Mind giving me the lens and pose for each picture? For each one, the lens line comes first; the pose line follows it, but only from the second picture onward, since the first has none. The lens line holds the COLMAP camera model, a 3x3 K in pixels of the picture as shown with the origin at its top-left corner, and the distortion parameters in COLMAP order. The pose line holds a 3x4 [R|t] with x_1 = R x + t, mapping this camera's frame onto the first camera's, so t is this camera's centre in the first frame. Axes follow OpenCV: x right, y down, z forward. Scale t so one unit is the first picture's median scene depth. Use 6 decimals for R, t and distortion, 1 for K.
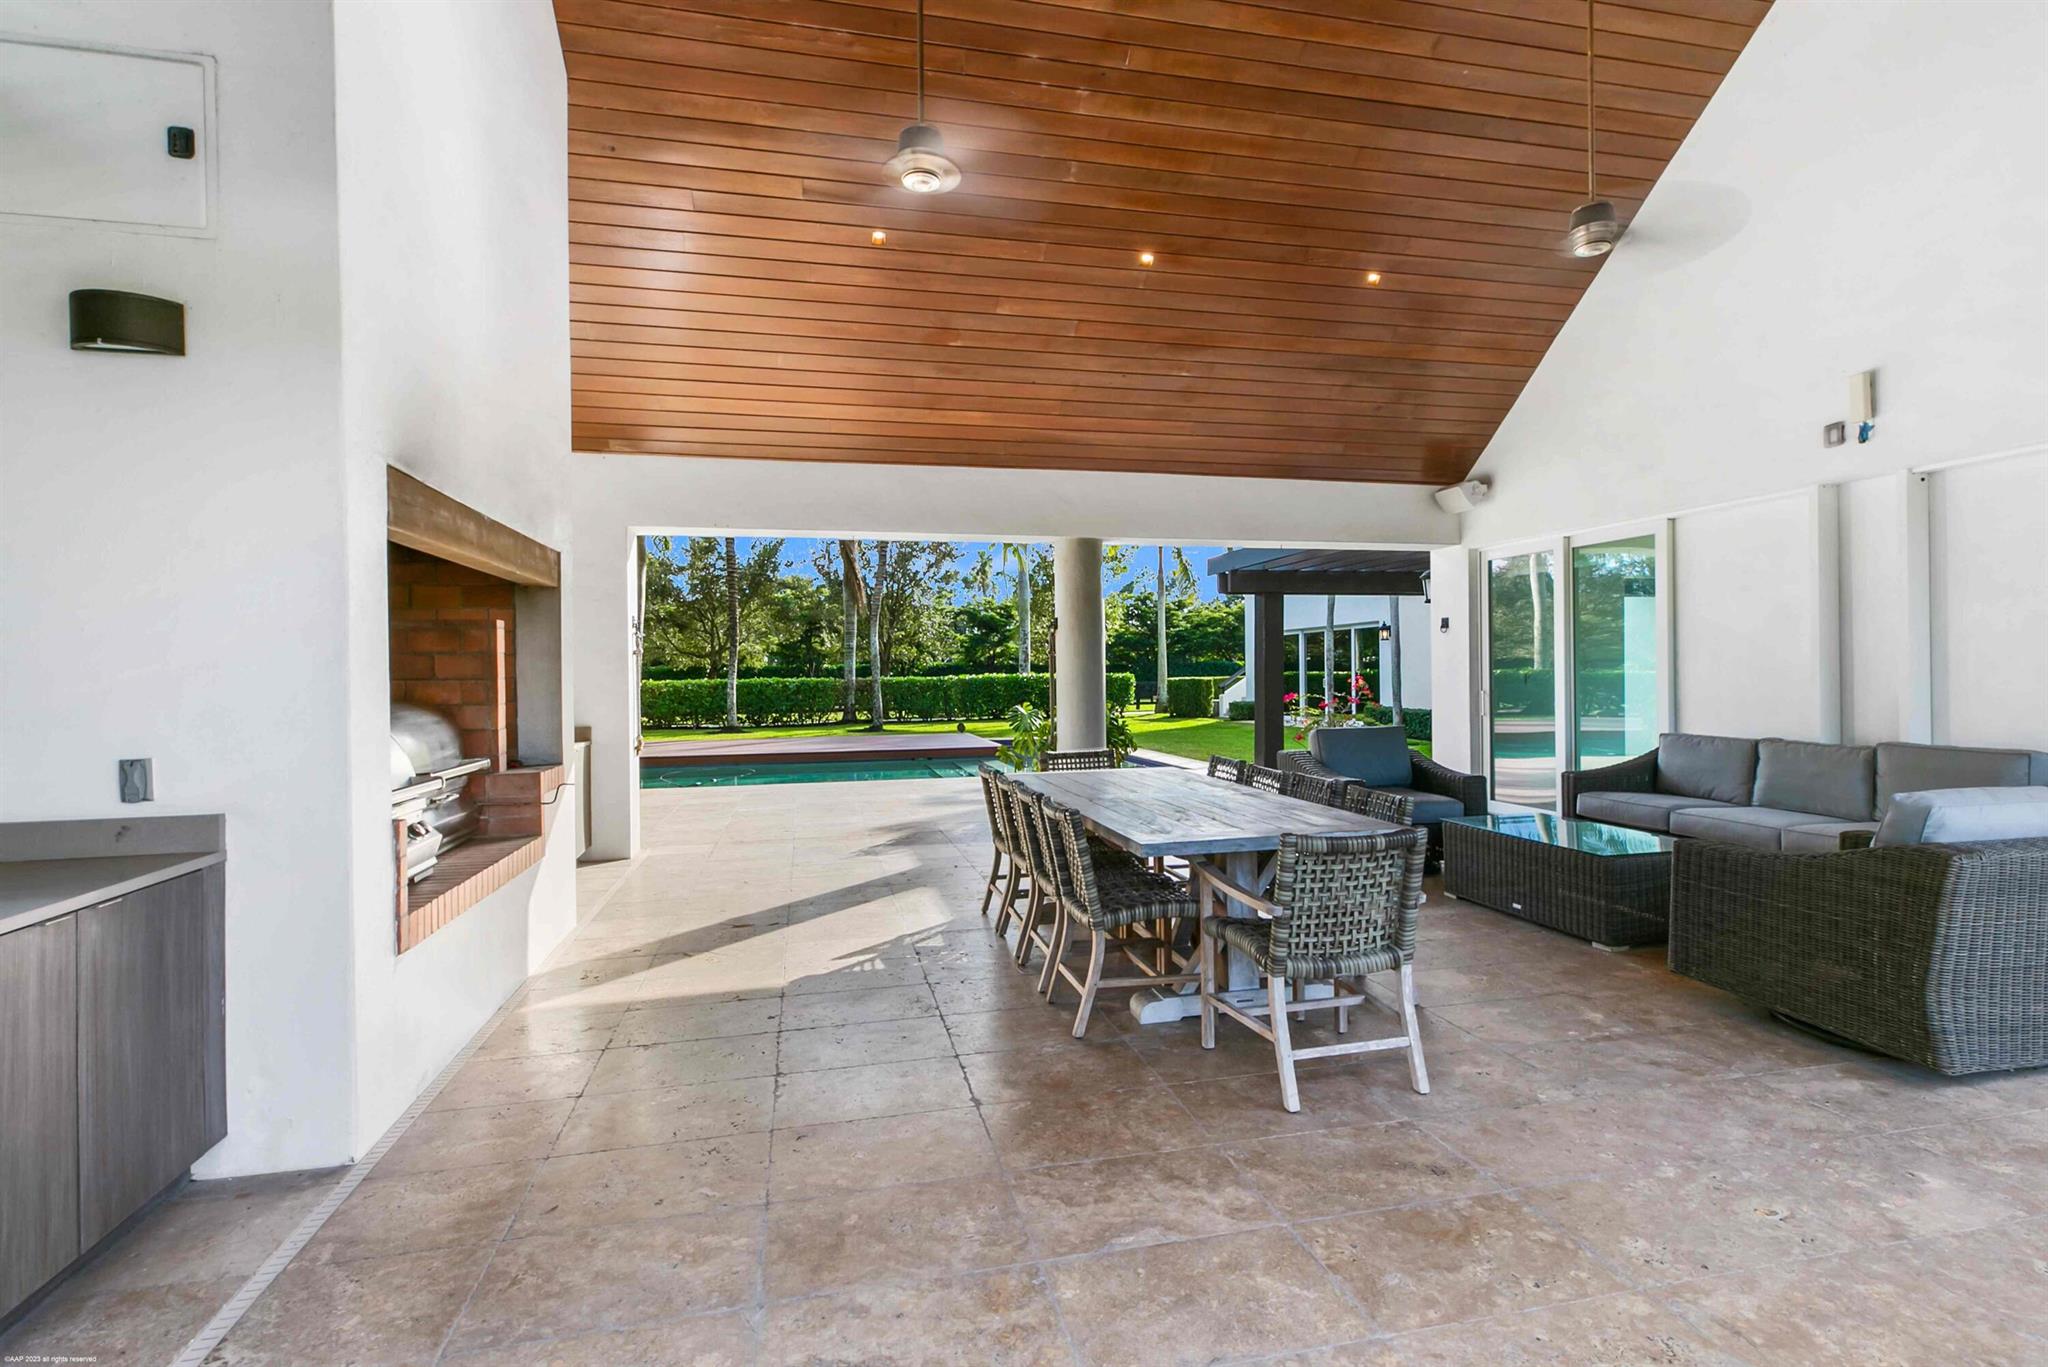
lens RADIAL K [[971.9, 0, 1024.0], [0, 971.9, 683.5], [0, 0, 1]] dist [0.010480, -0.000584]
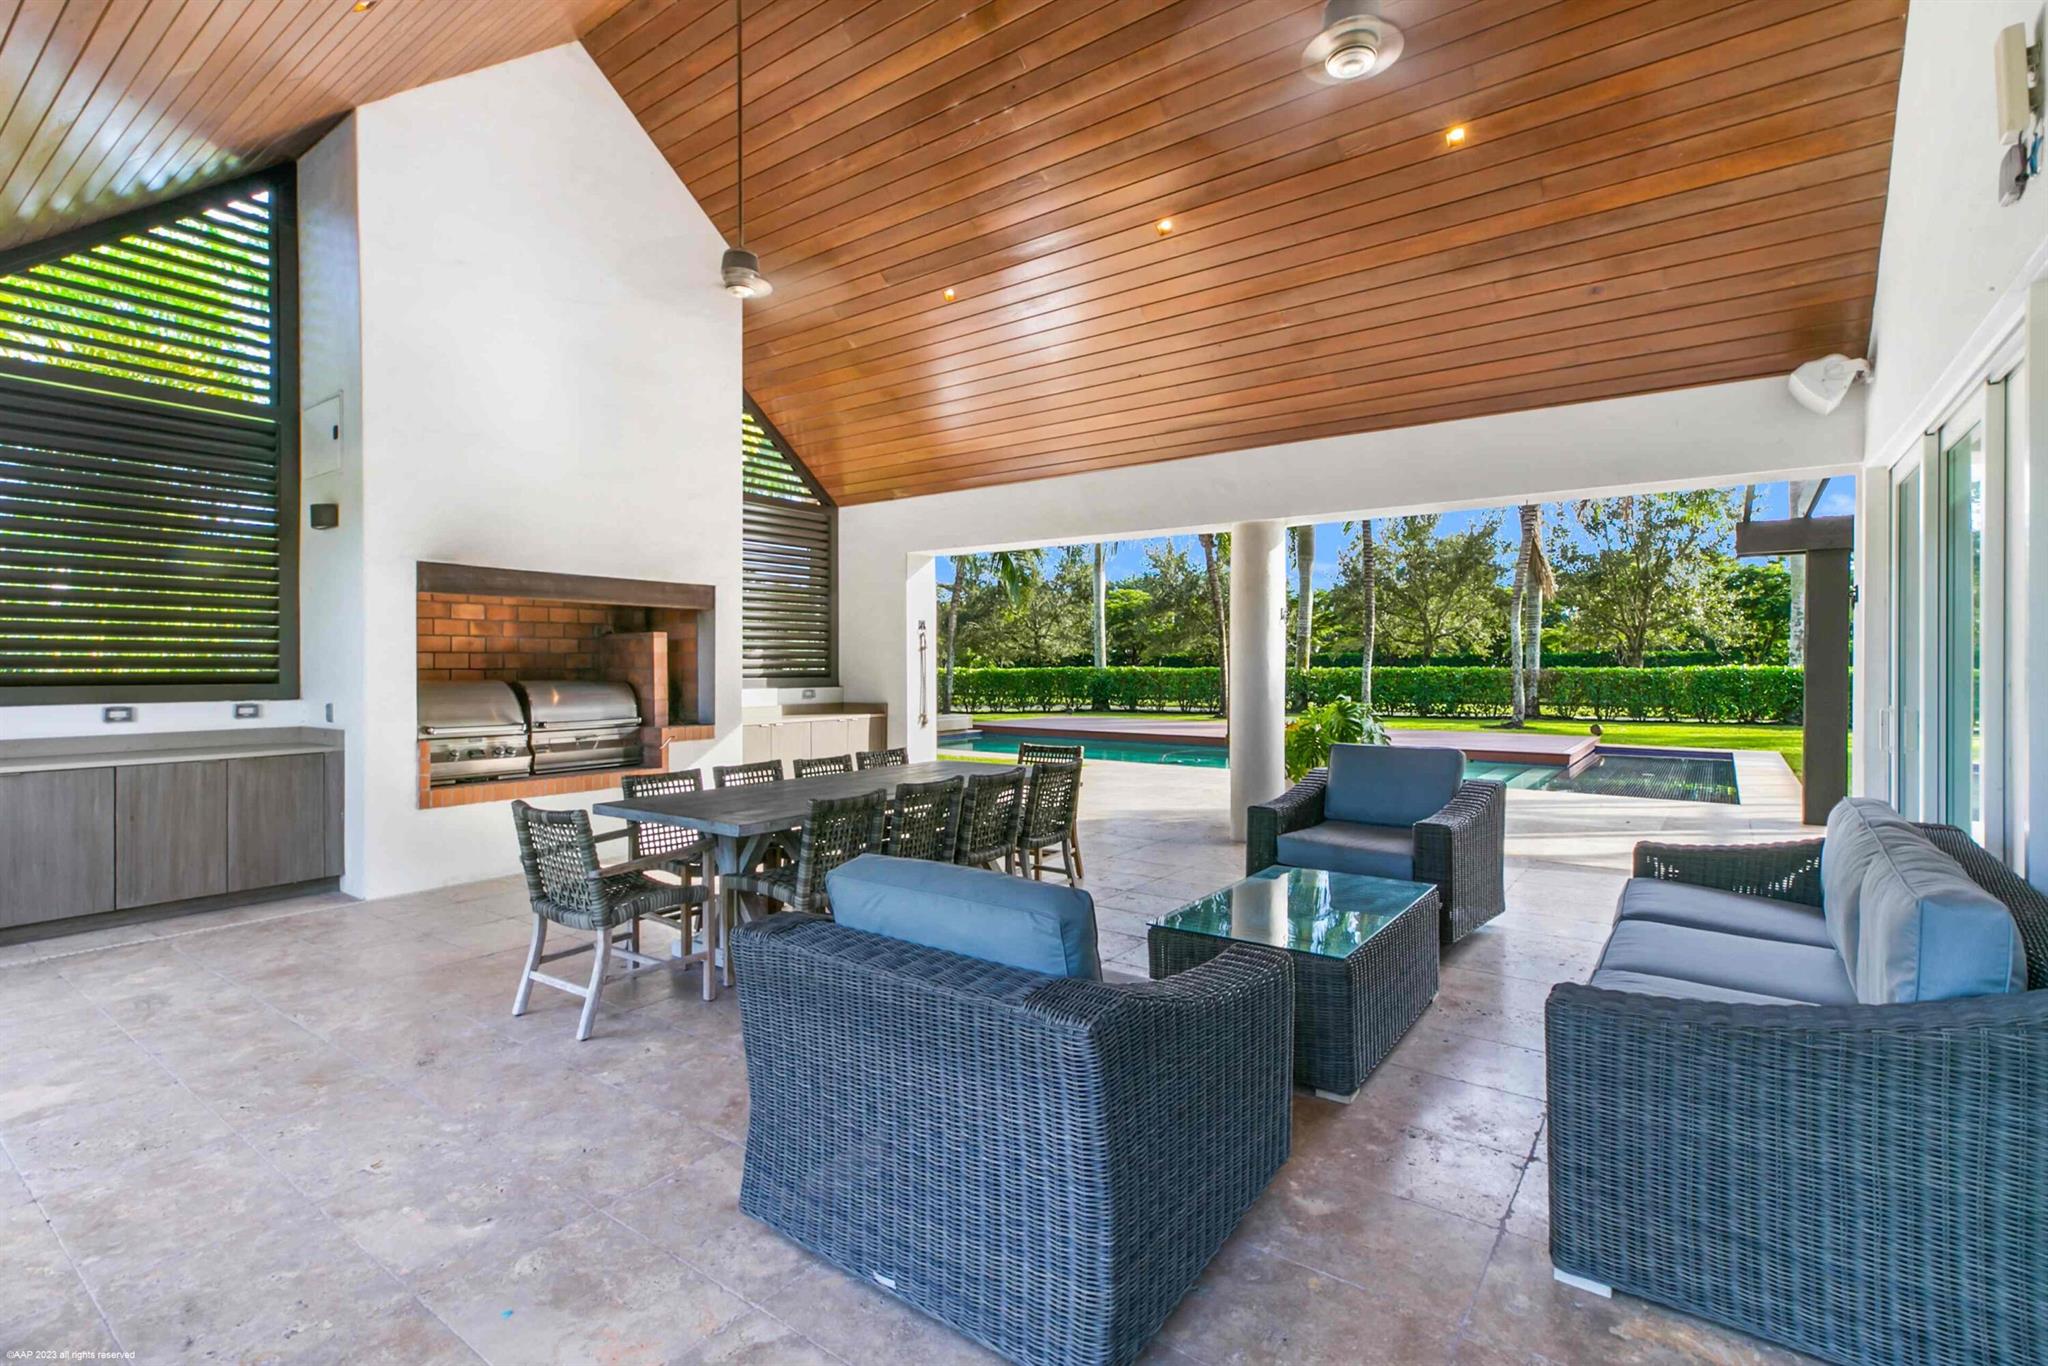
lens RADIAL K [[942.4, 0, 1024.0], [0, 942.4, 683.0], [0, 0, 1]] dist [0.000671, -0.000105]
pose [[0.656226, 0.024523, -0.754166, 1.662334], [-0.013317, 0.999692, 0.020920, -0.035489], [0.754447, -0.003685, 0.656351, 0.694176]]
